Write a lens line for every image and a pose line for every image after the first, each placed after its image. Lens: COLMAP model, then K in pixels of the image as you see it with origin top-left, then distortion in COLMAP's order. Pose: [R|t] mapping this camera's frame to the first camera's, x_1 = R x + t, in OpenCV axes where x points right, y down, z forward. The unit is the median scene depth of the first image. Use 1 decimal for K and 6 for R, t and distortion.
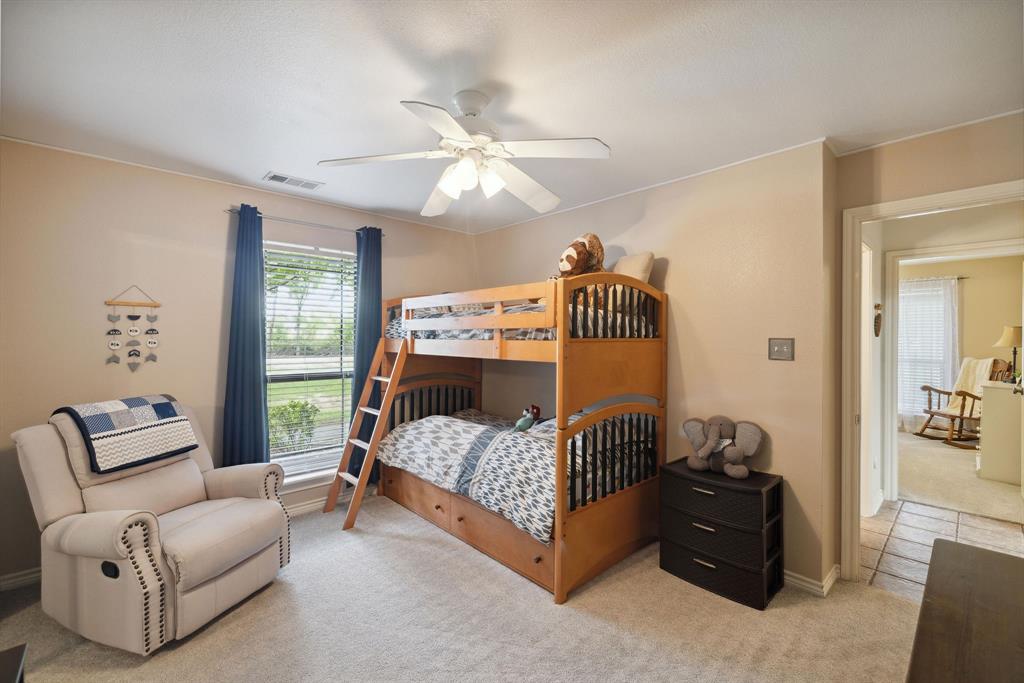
lens RADIAL K [[443.8, 0, 511.0], [0, 443.8, 336.1], [0, 0, 1]] dist [0.000604, 0.000146]
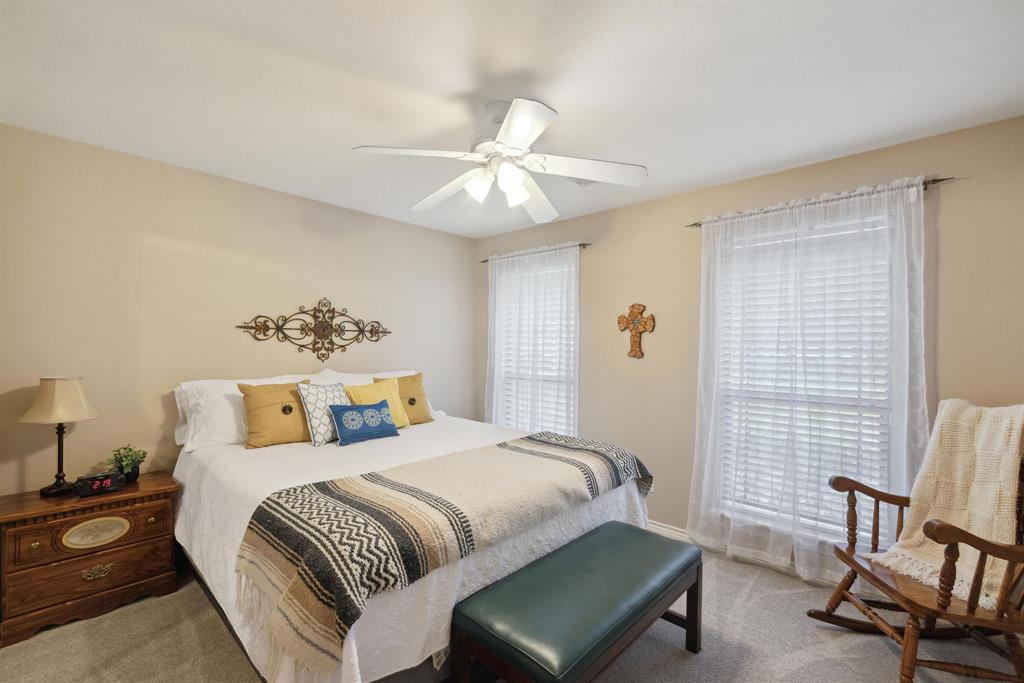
lens RADIAL K [[443.8, 0, 513.7], [0, 443.8, 344.5], [0, 0, 1]] dist [0.000604, 0.000146]
pose [[0.997705, -0.001640, 0.067687, 0.647704], [0.001493, 0.999996, 0.002220, 0.002403], [-0.067690, -0.002114, 0.997704, 0.661950]]
